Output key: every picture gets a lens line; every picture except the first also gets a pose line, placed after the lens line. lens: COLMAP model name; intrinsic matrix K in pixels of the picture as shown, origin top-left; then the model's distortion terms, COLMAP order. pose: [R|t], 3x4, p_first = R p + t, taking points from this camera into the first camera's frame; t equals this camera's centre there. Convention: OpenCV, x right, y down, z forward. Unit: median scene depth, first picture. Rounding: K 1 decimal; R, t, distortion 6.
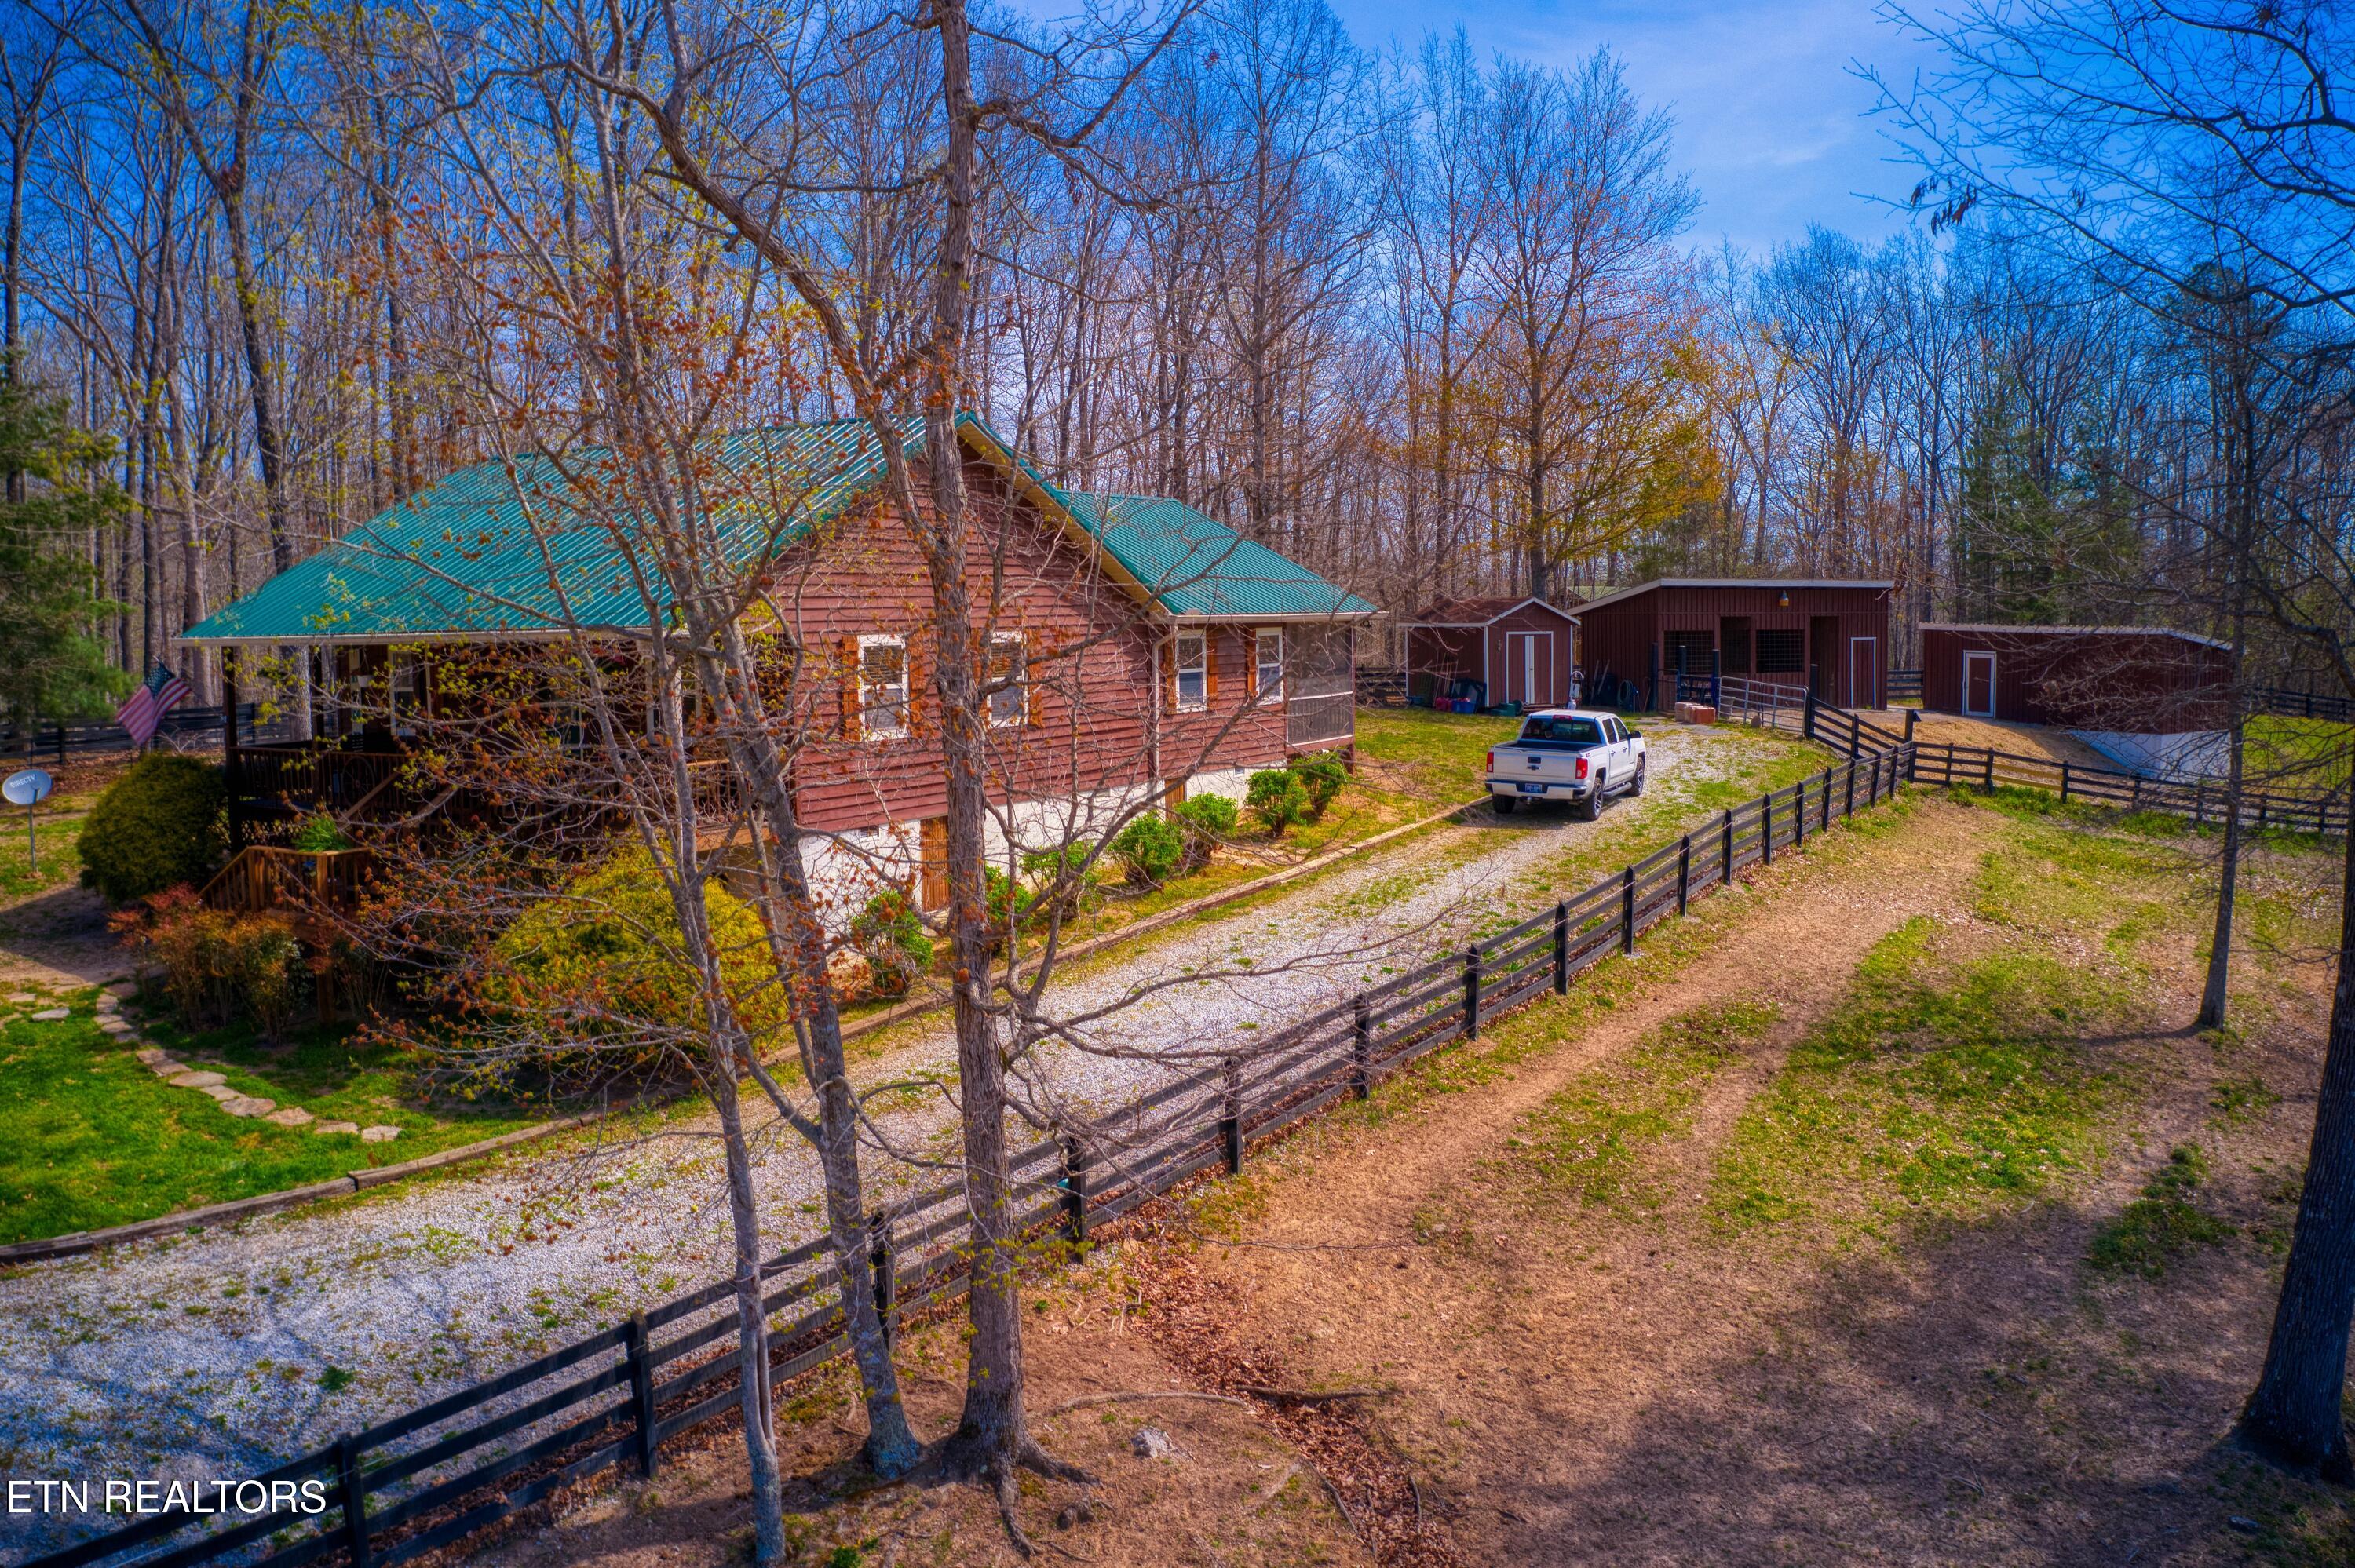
lens RADIAL K [[1858.1, 0, 1175.3], [0, 1858.1, 758.9], [0, 0, 1]] dist [-0.196152, 0.025576]
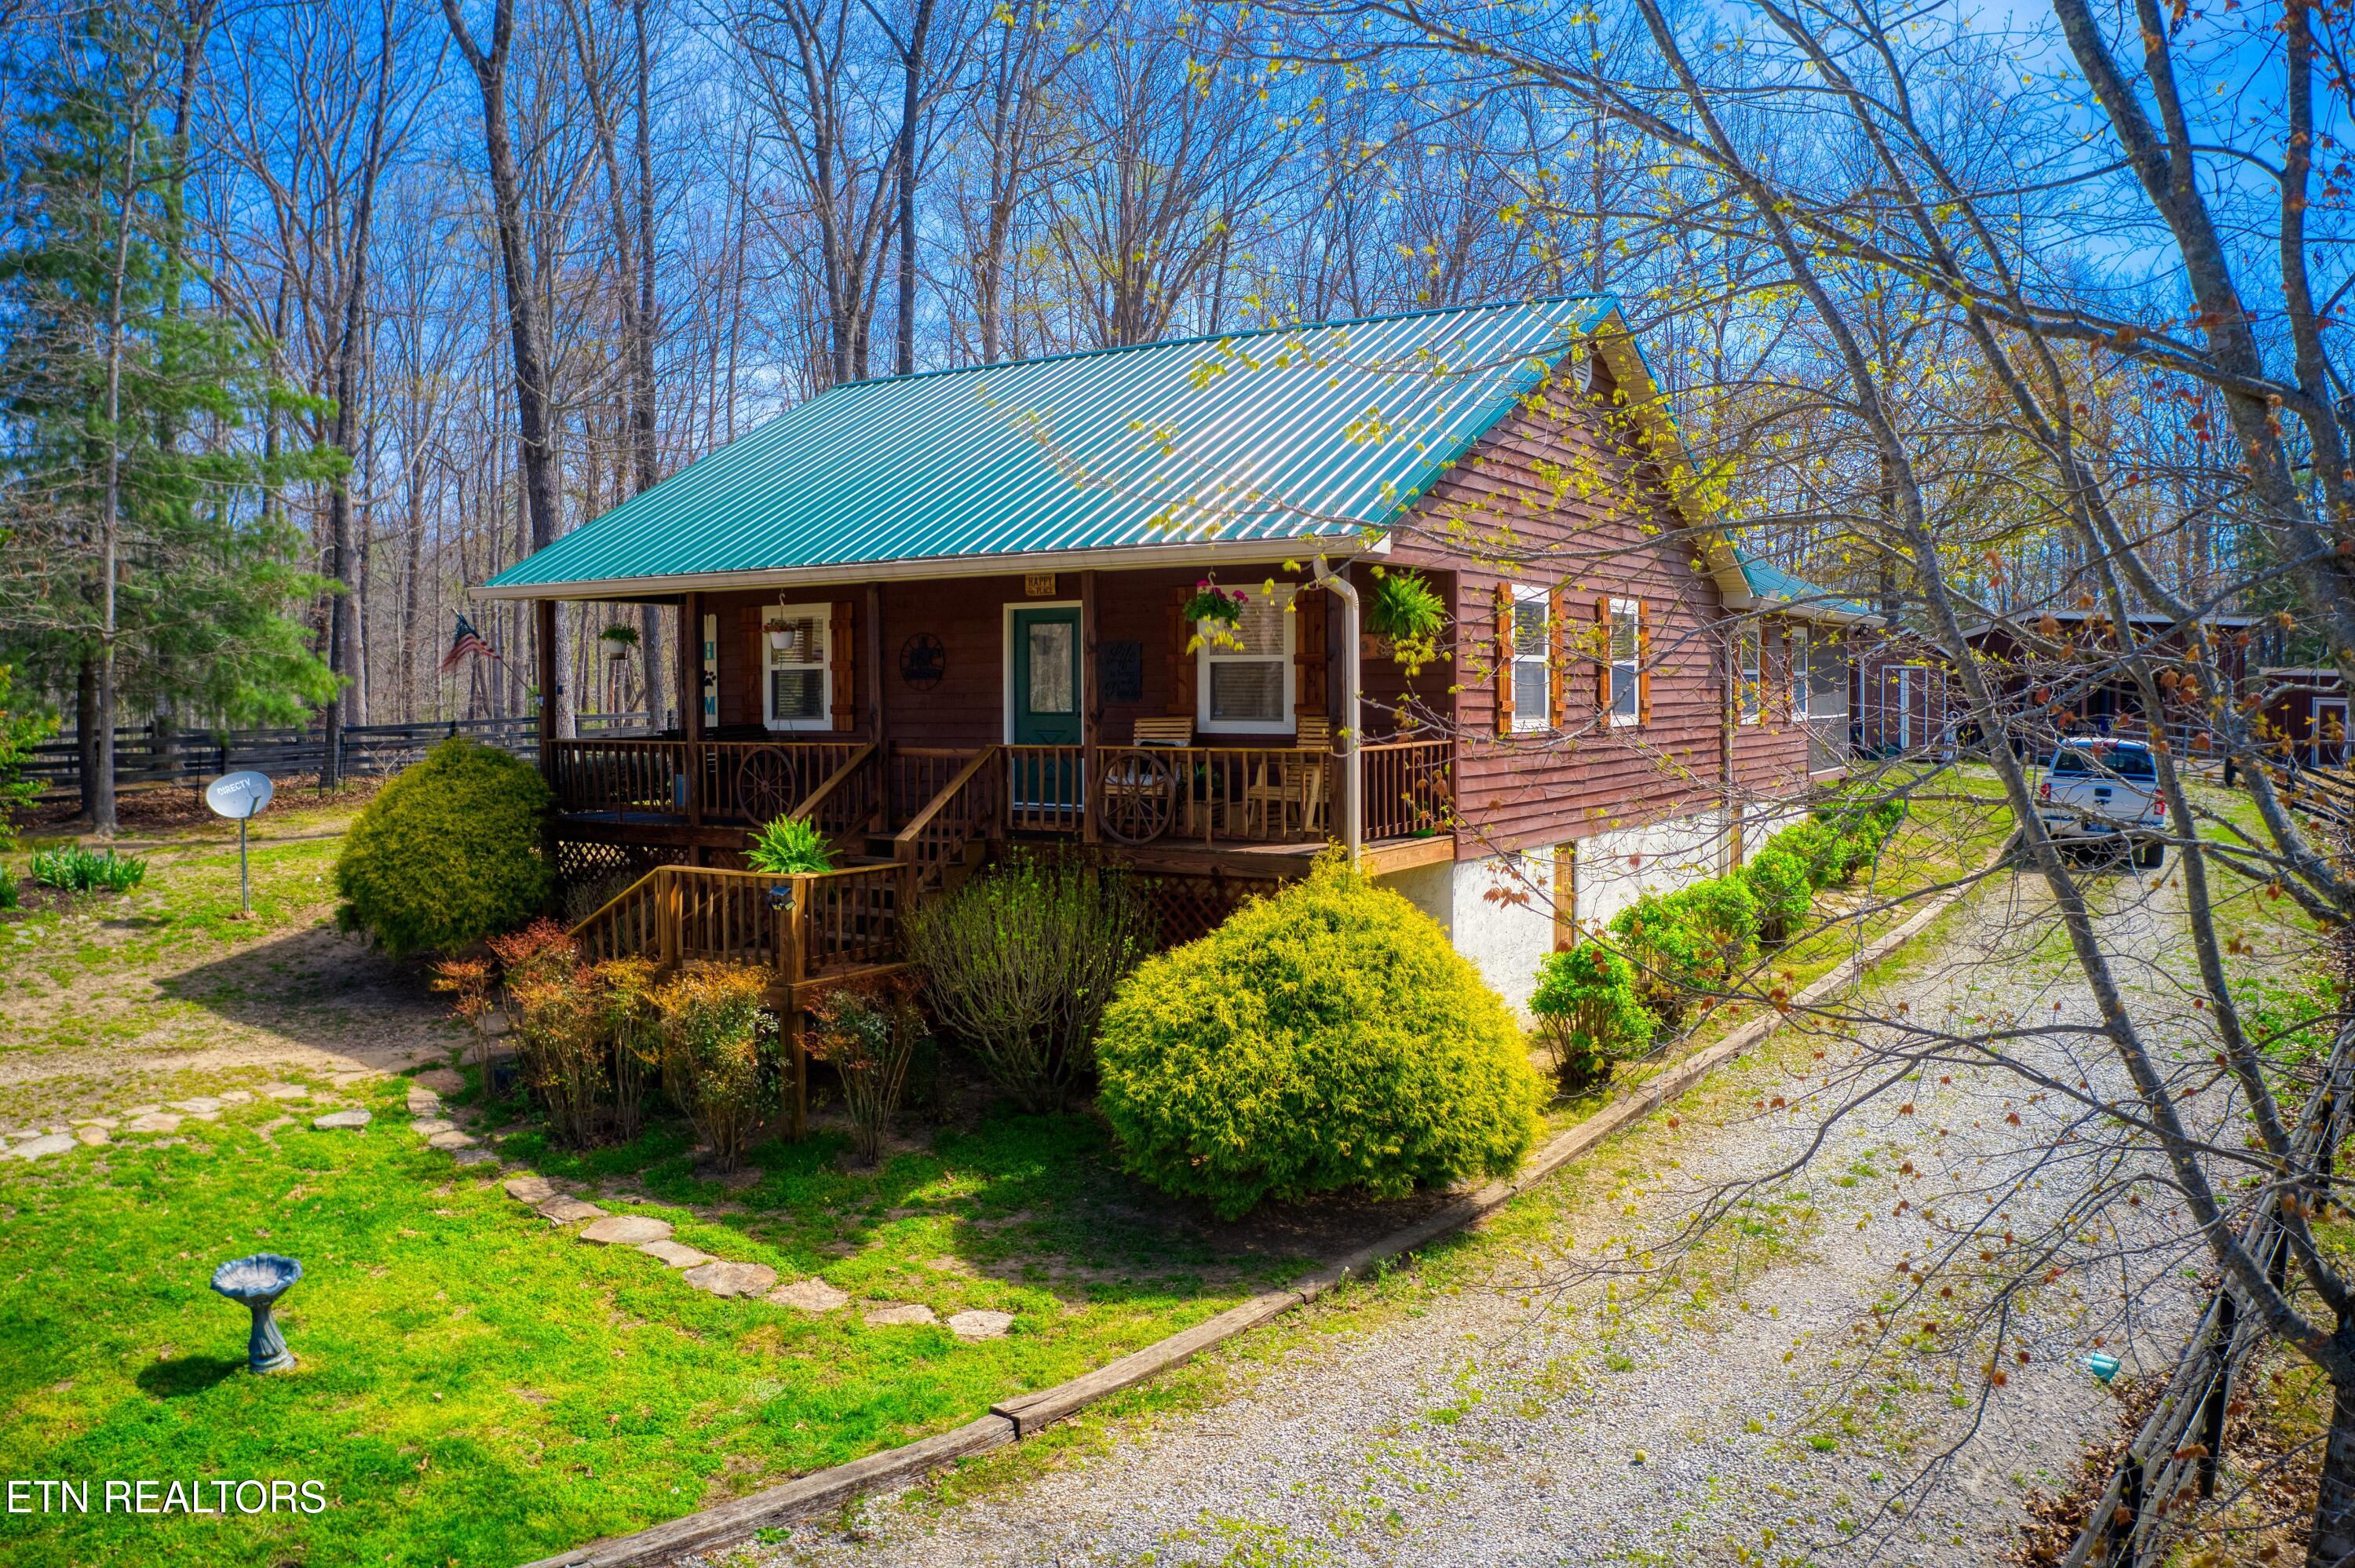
lens RADIAL K [[1858.1, 0, 1175.3], [0, 1858.1, 758.9], [0, 0, 1]] dist [-0.196152, 0.025576]
pose [[0.999656, 0.008400, -0.024849, -0.331463], [-0.009478, 0.999005, -0.043582, 0.039567], [0.024458, 0.043803, 0.998741, 0.332246]]
